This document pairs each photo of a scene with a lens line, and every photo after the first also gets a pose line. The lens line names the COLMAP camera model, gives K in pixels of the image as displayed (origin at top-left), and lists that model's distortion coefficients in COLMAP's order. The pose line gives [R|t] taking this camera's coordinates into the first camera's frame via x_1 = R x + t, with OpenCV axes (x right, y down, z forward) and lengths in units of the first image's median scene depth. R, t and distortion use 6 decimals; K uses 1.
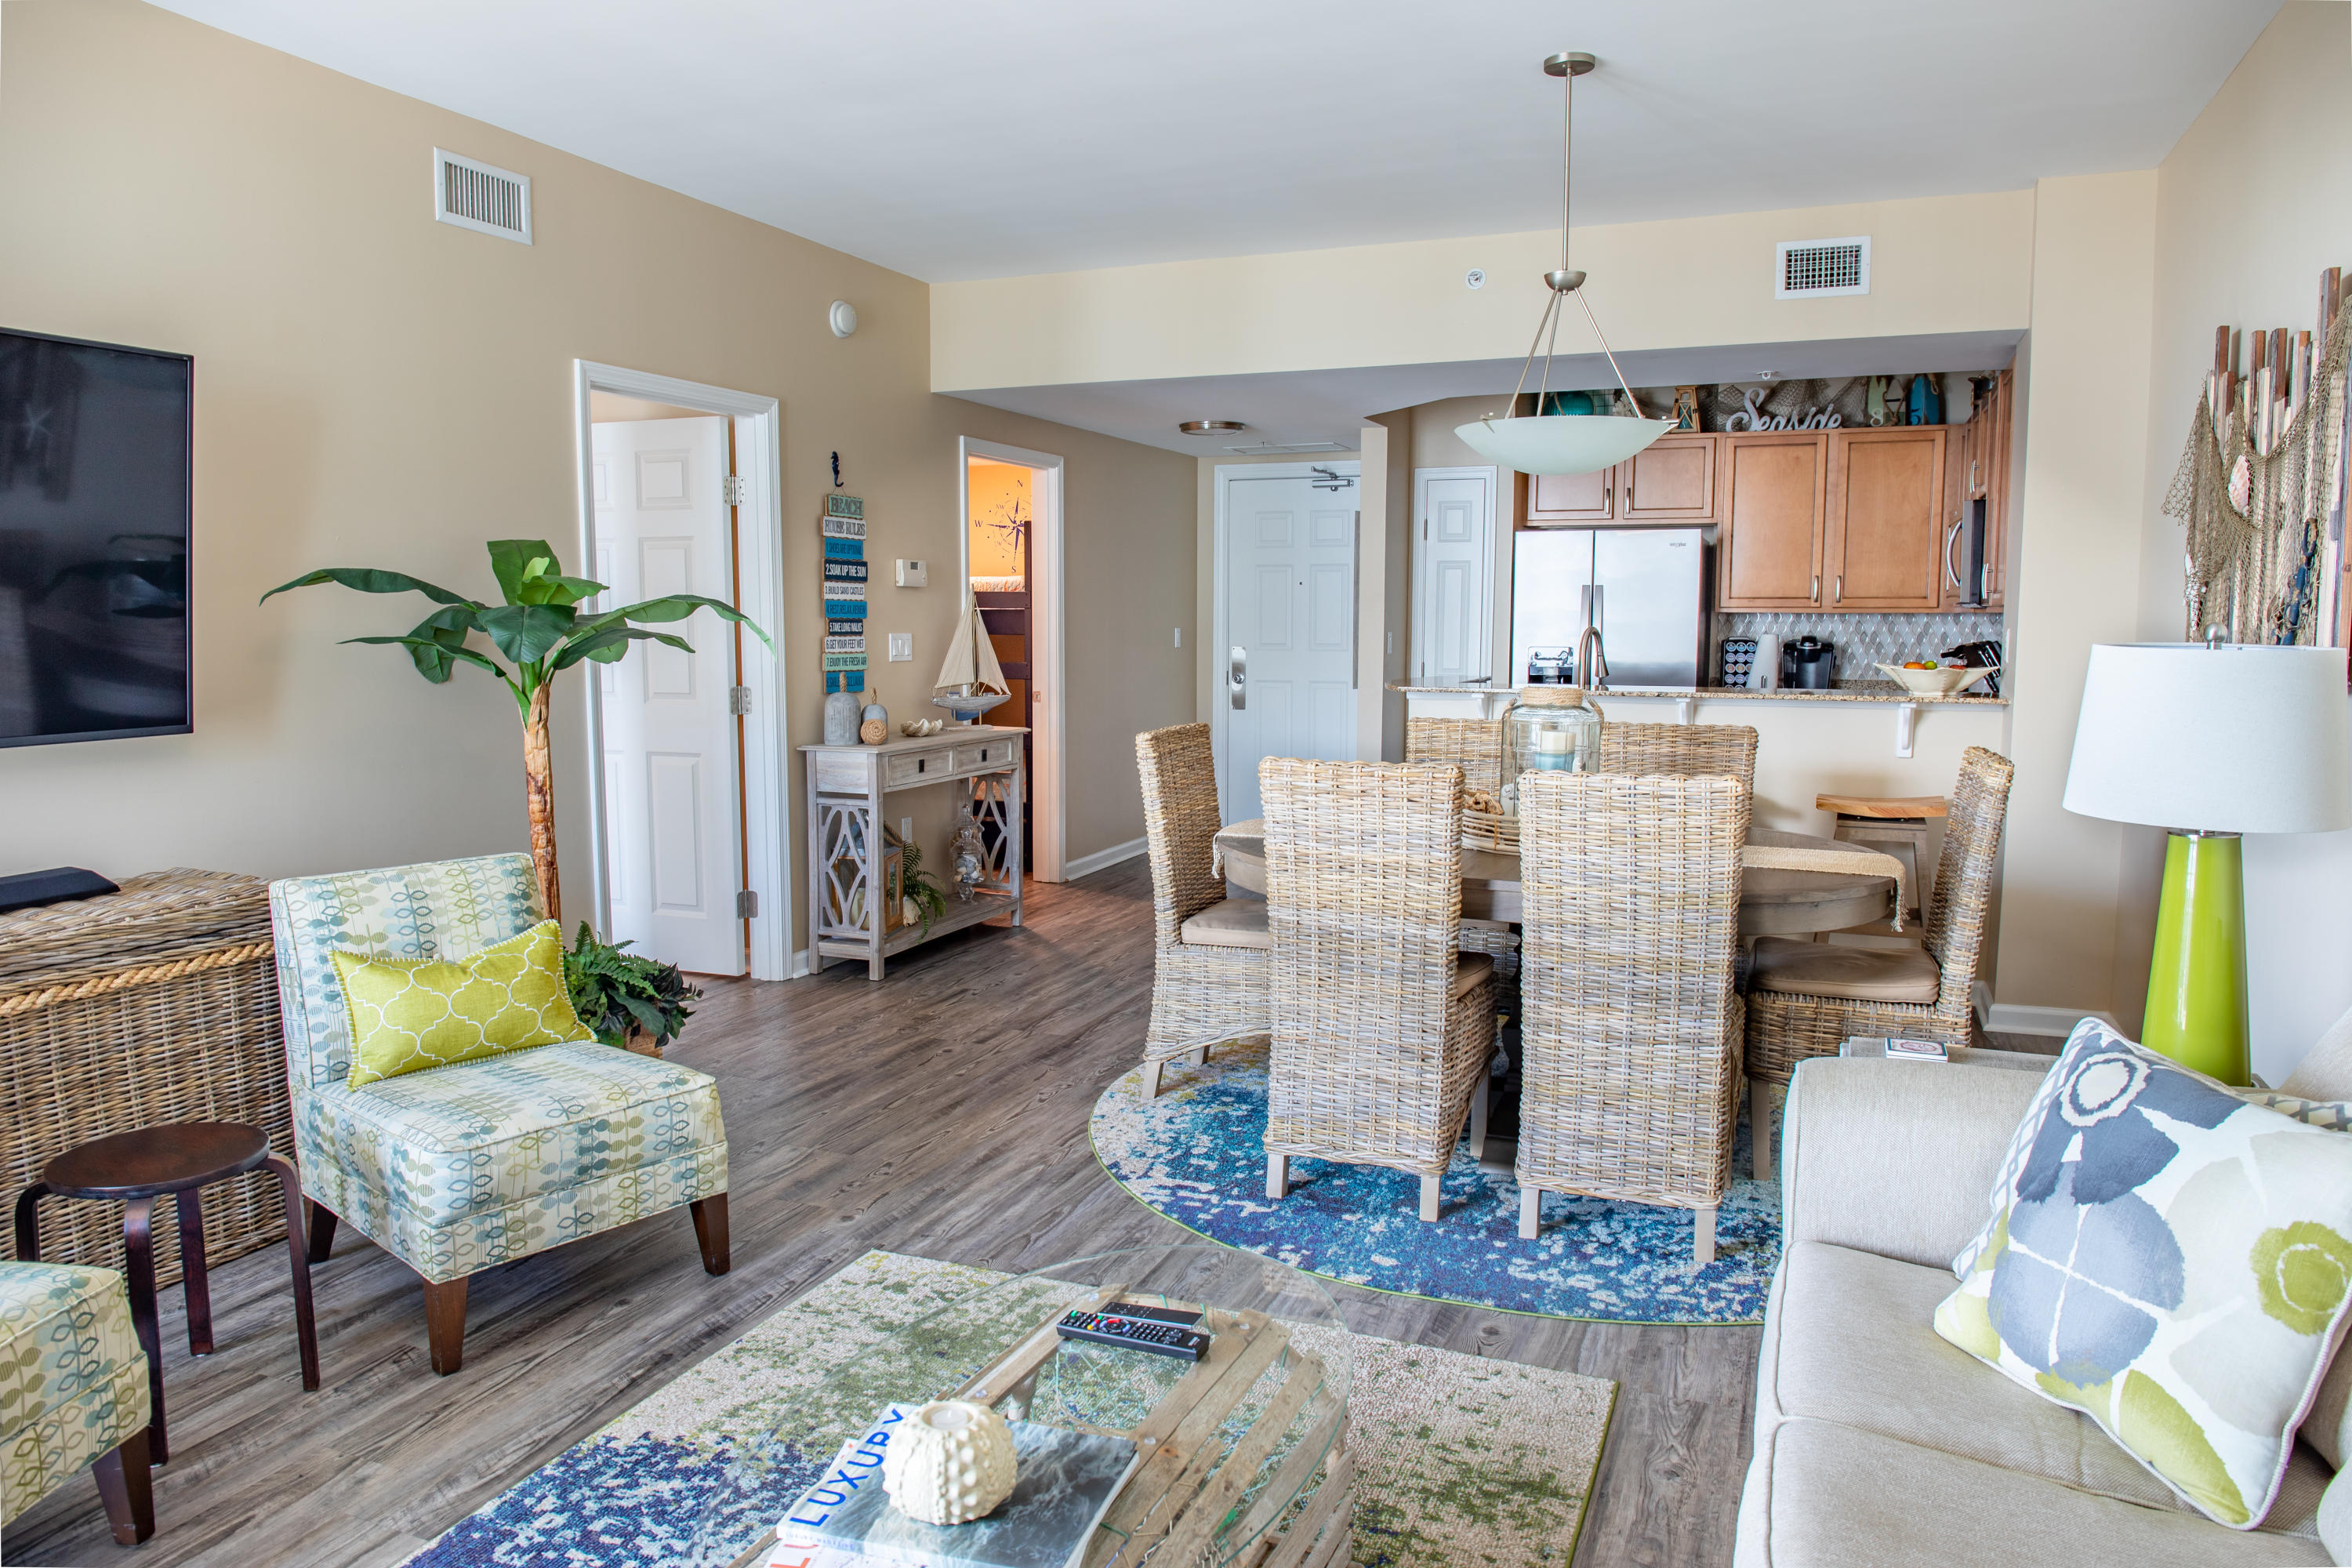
lens RADIAL K [[1567.8, 0, 1171.7], [0, 1567.8, 786.5], [0, 0, 1]] dist [-0.022174, -0.005378]
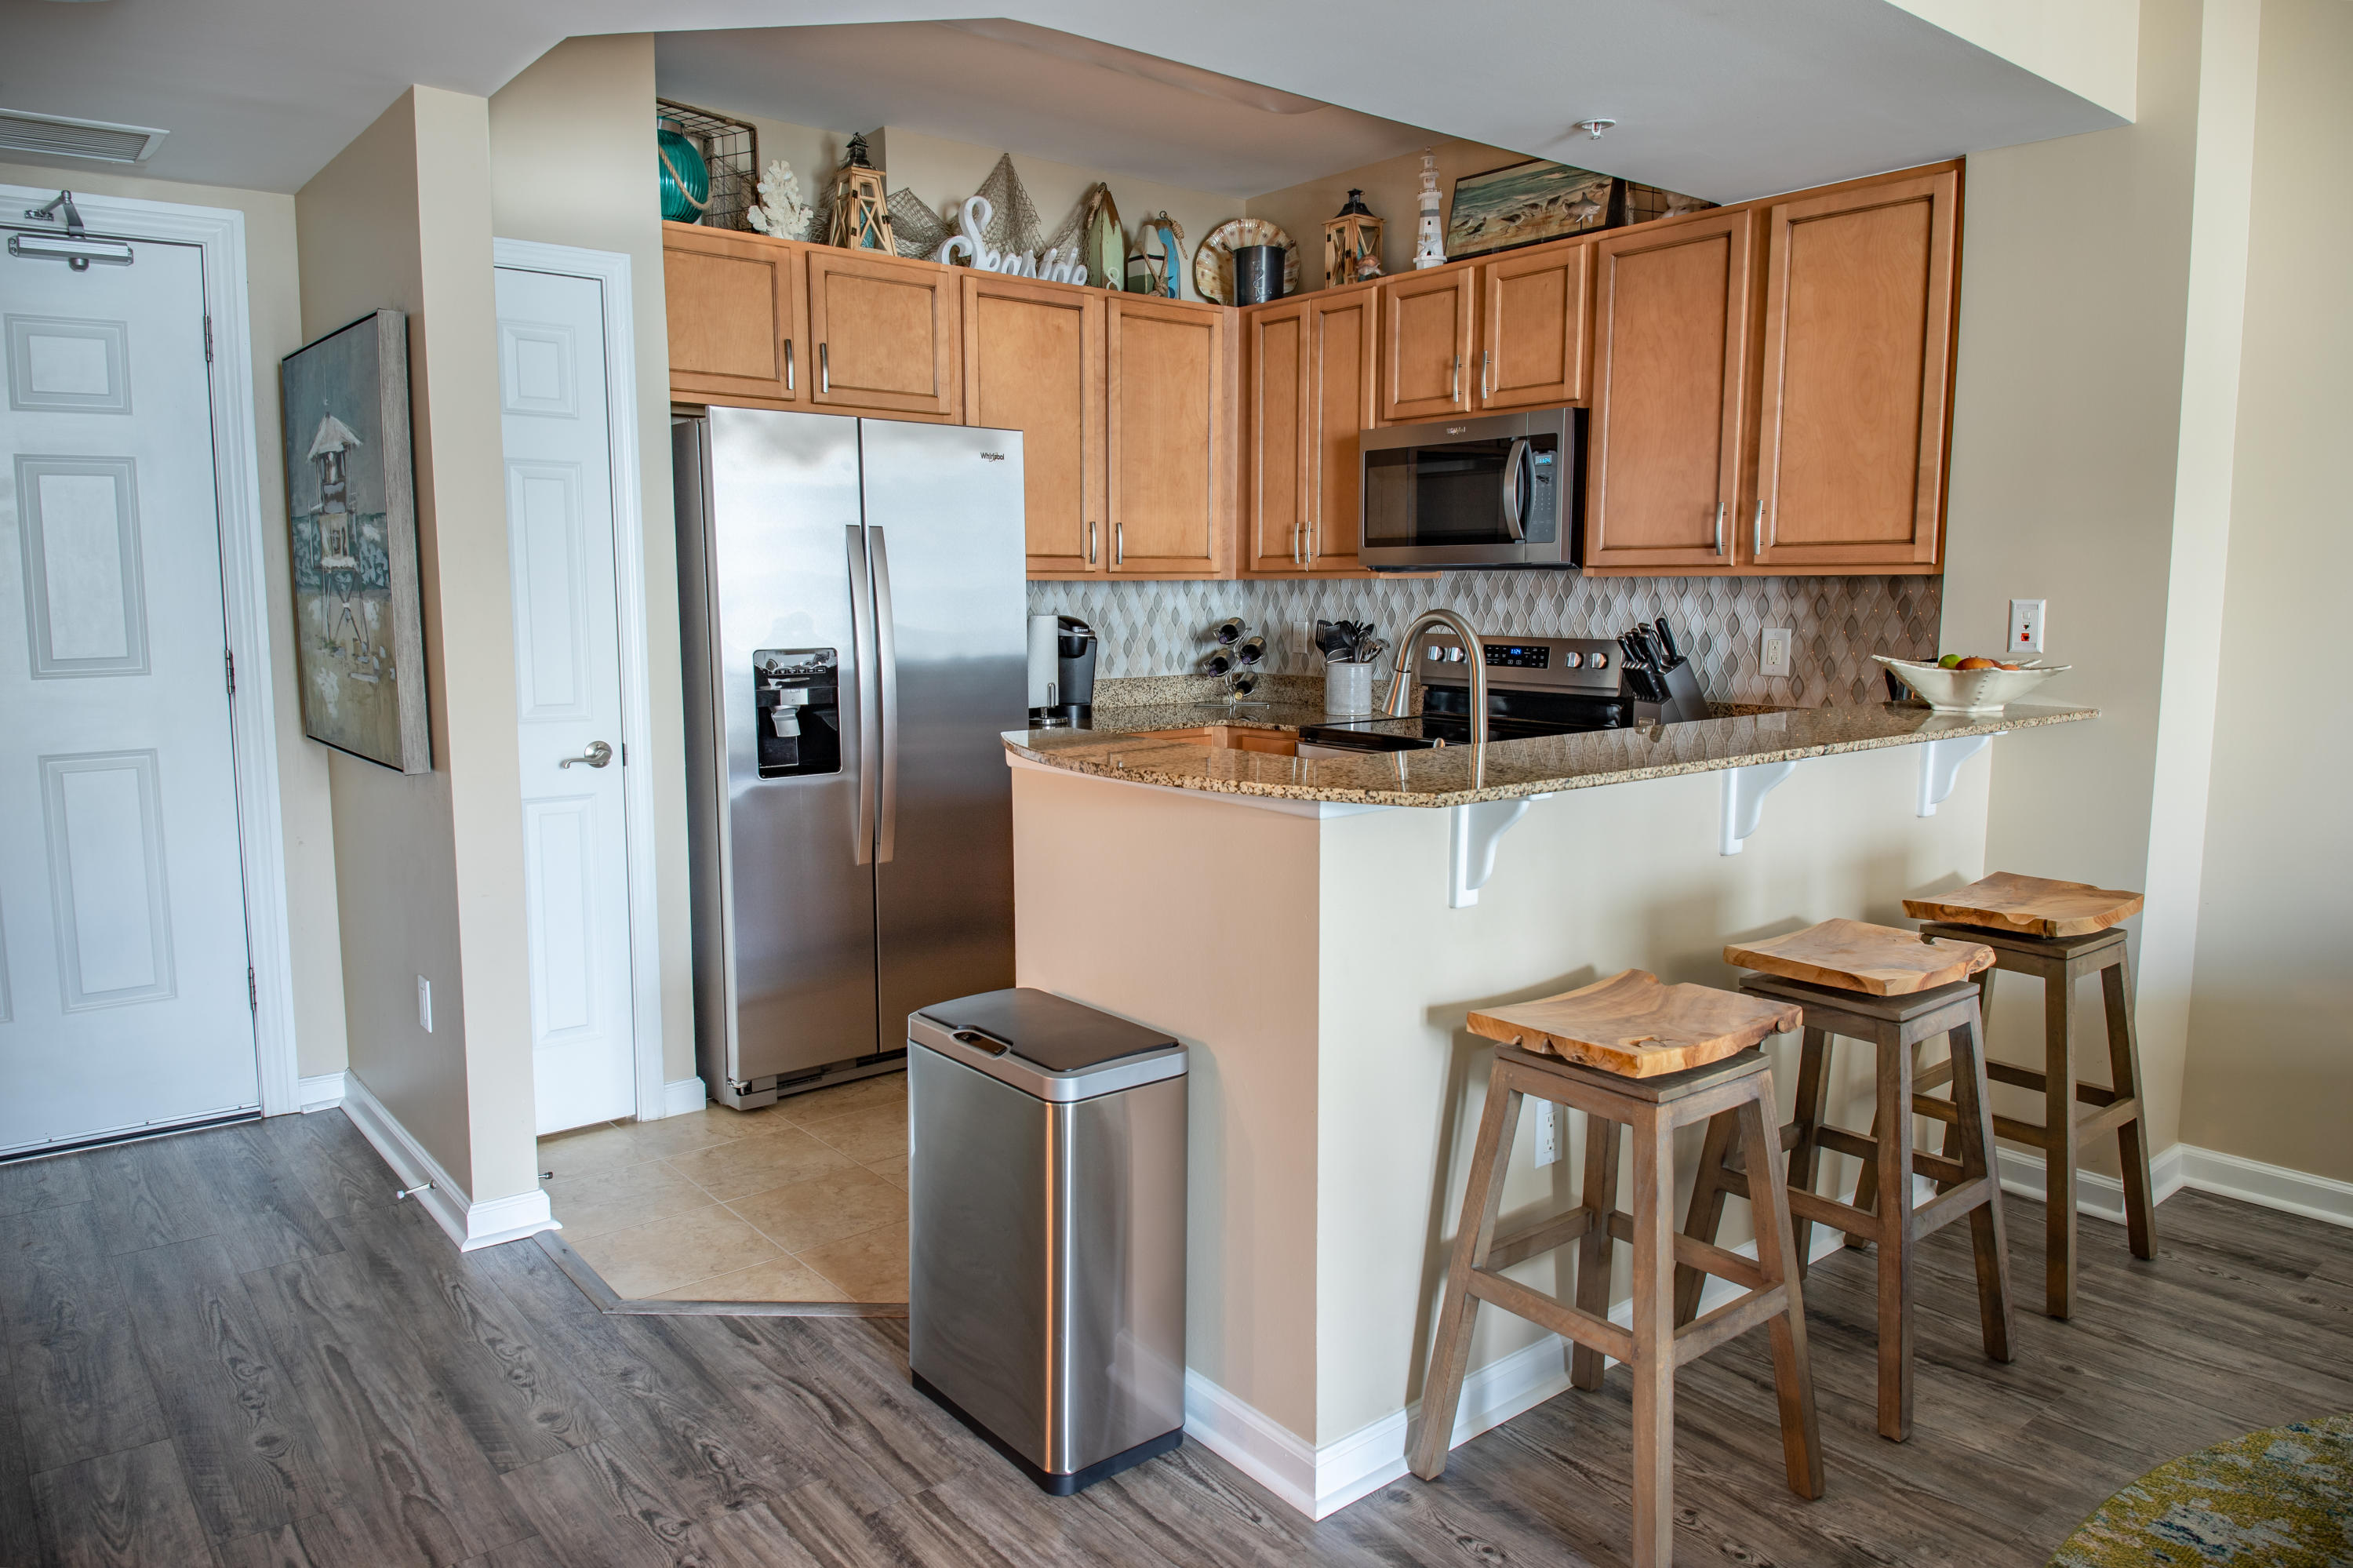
lens RADIAL K [[1571.7, 0, 1144.6], [0, 1571.7, 775.8], [0, 0, 1]] dist [0.086407, -0.146573]
pose [[0.484816, -0.107380, 0.867999, -0.323743], [0.097420, 0.992889, 0.068417, -0.167381], [-0.869173, 0.051391, 0.491830, 1.527996]]
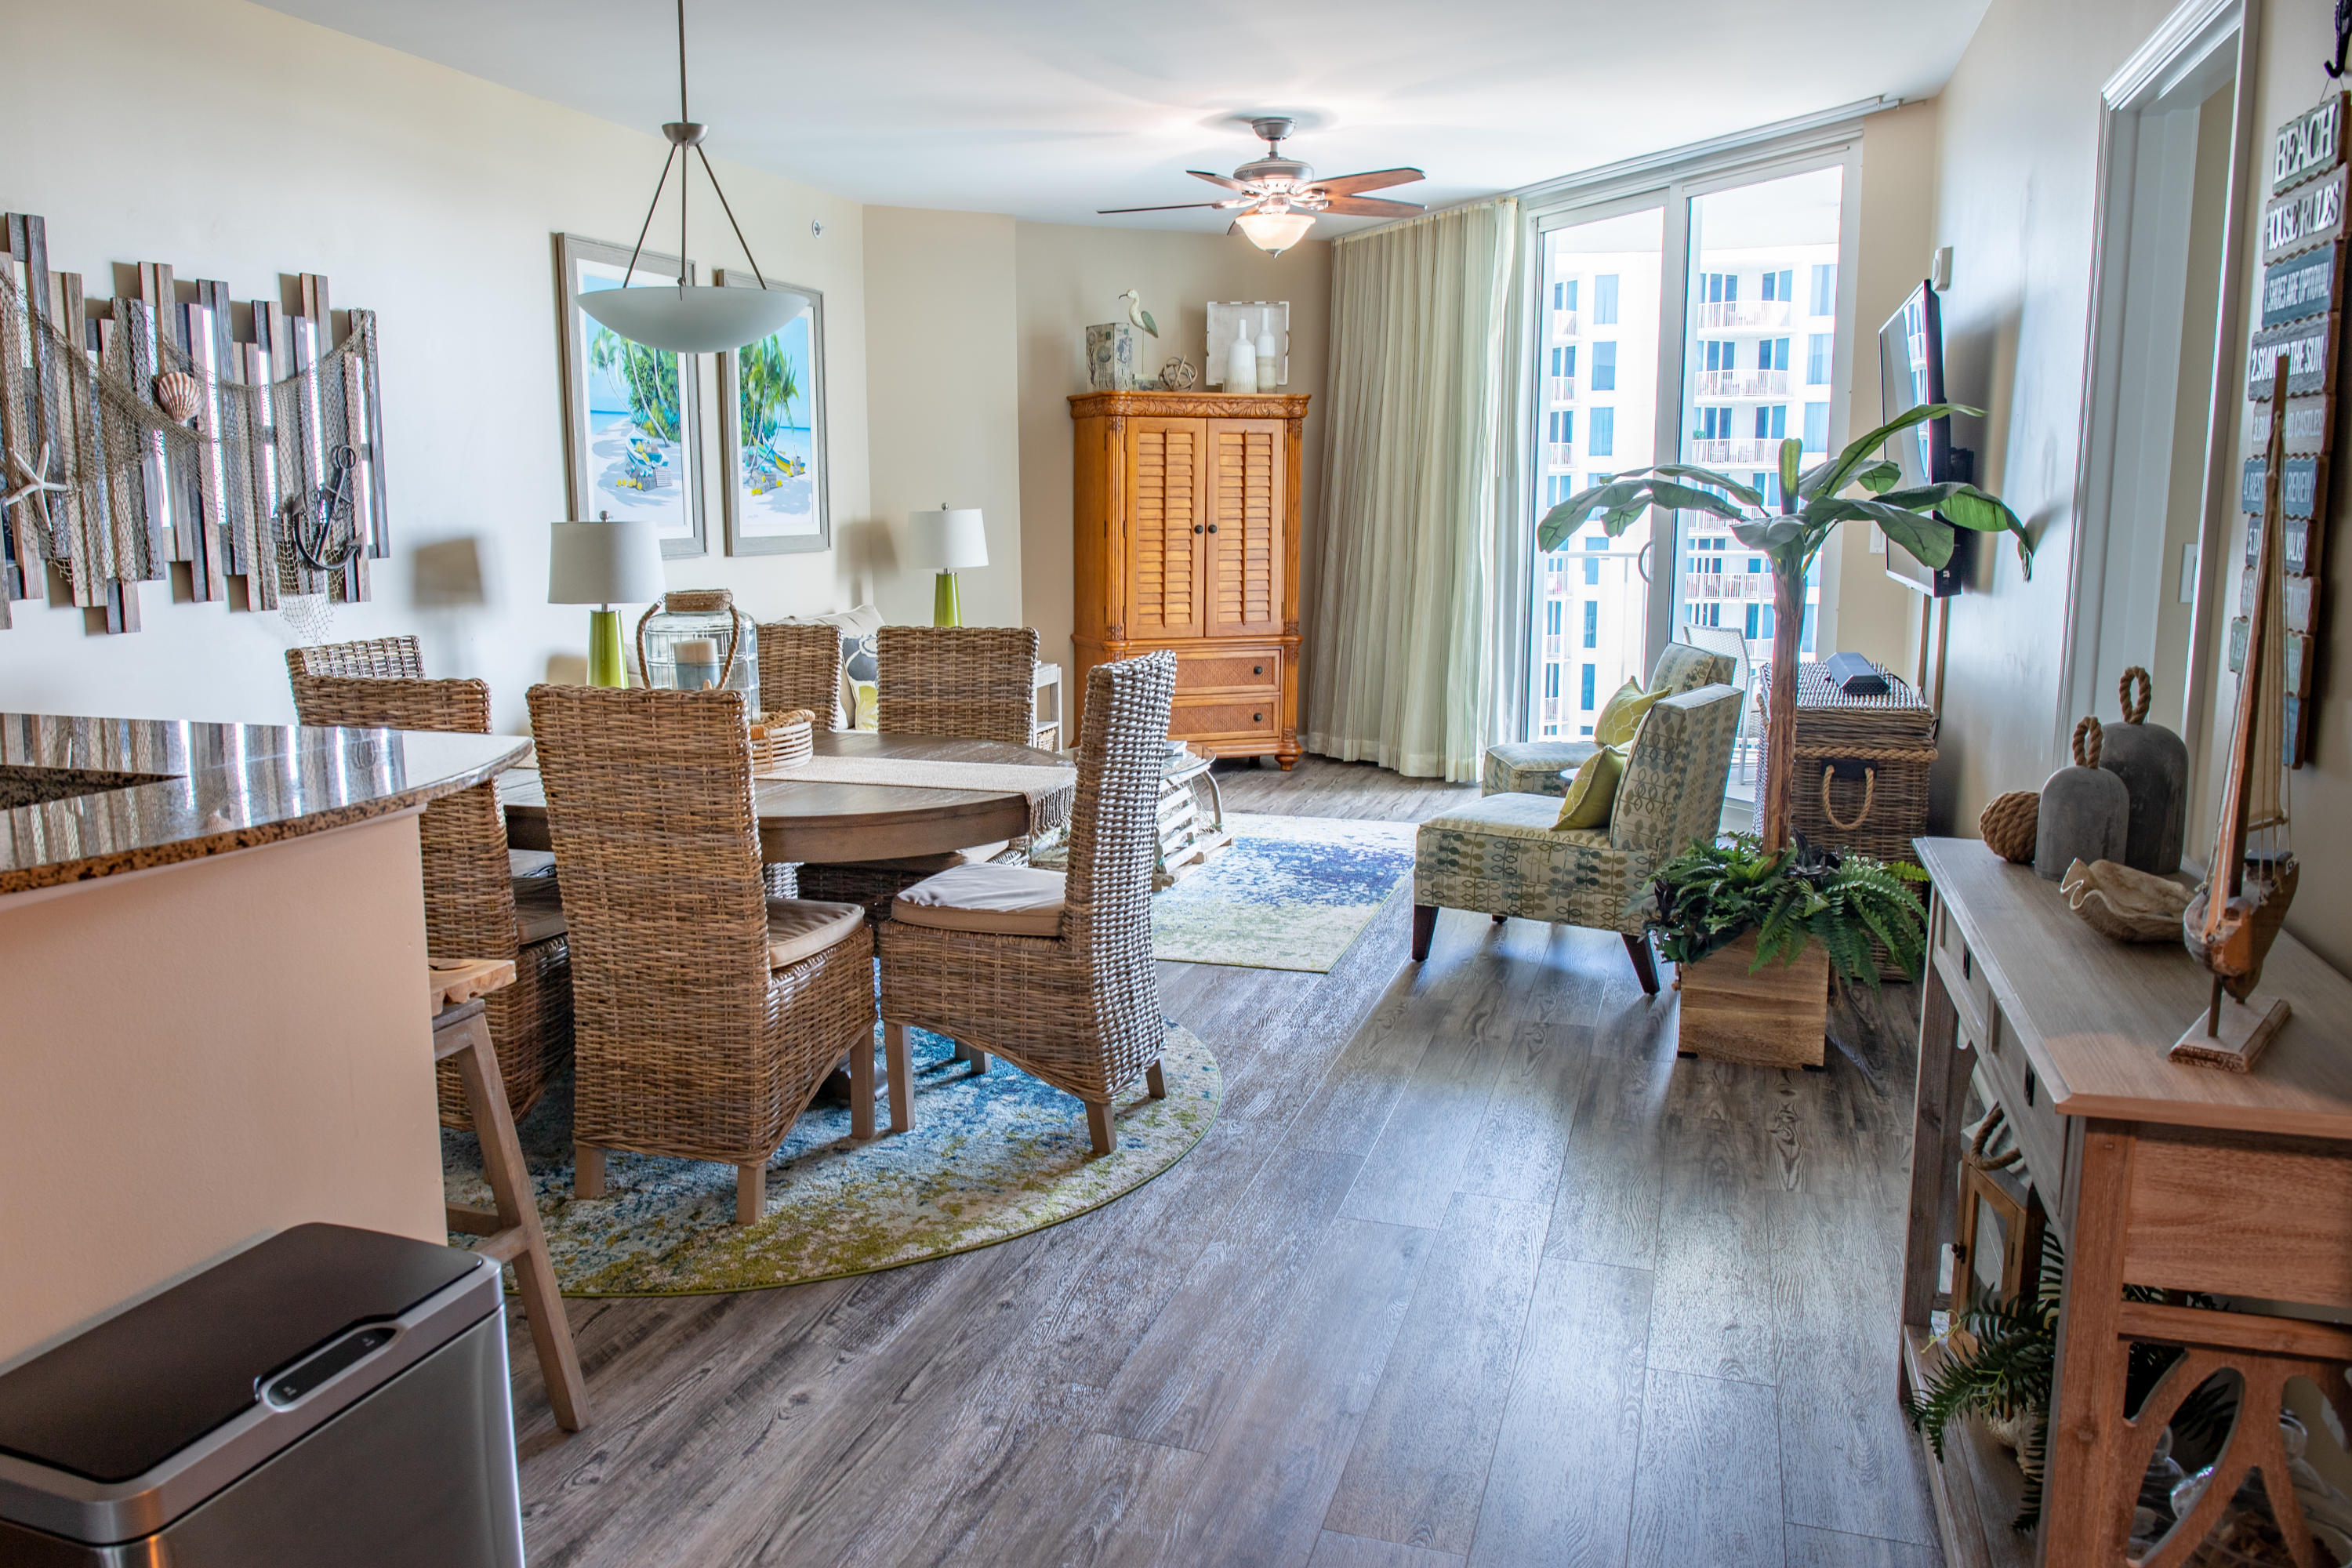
lens RADIAL K [[1692.2, 0, 1060.0], [0, 1692.2, 794.3], [0, 0, 1]] dist [-0.036300, -0.007681]
pose [[-0.999587, 0.014033, -0.025075, 0.073487], [0.006522, 0.960665, 0.277632, -0.254650], [0.027985, 0.277354, -0.960360, 2.305792]]
